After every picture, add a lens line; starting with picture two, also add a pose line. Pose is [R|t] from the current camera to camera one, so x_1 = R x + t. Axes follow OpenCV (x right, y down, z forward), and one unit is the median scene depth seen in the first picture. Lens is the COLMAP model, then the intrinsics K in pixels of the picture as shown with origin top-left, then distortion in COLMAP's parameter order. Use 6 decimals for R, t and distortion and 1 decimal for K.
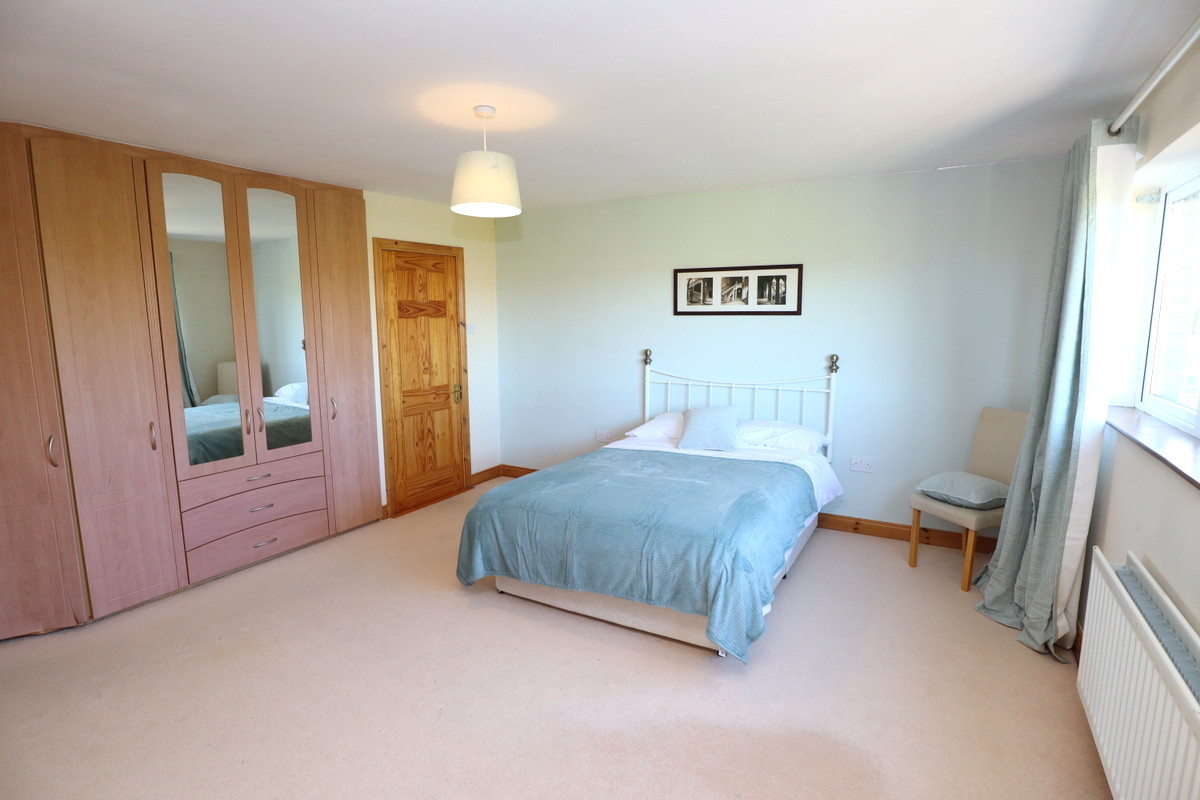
lens RADIAL K [[604.2, 0, 600.0], [0, 604.2, 400.0], [0, 0, 1]] dist [-0.053436, 0.018329]
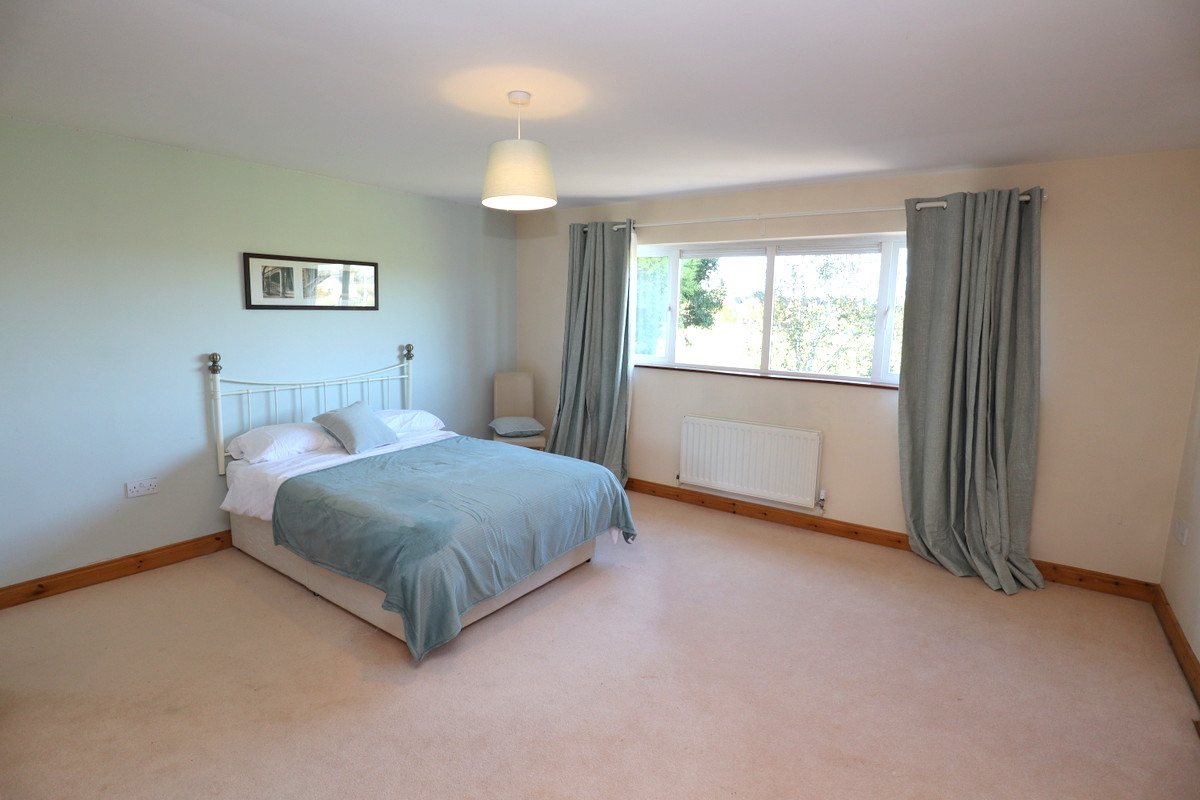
lens RADIAL K [[604.2, 0, 600.0], [0, 604.2, 400.0], [0, 0, 1]] dist [-0.053436, 0.018329]
pose [[0.091655, -0.138568, 0.986103, -0.661139], [0.124244, 0.984124, 0.126742, -0.064736], [-0.988010, 0.110900, 0.107416, 0.473014]]
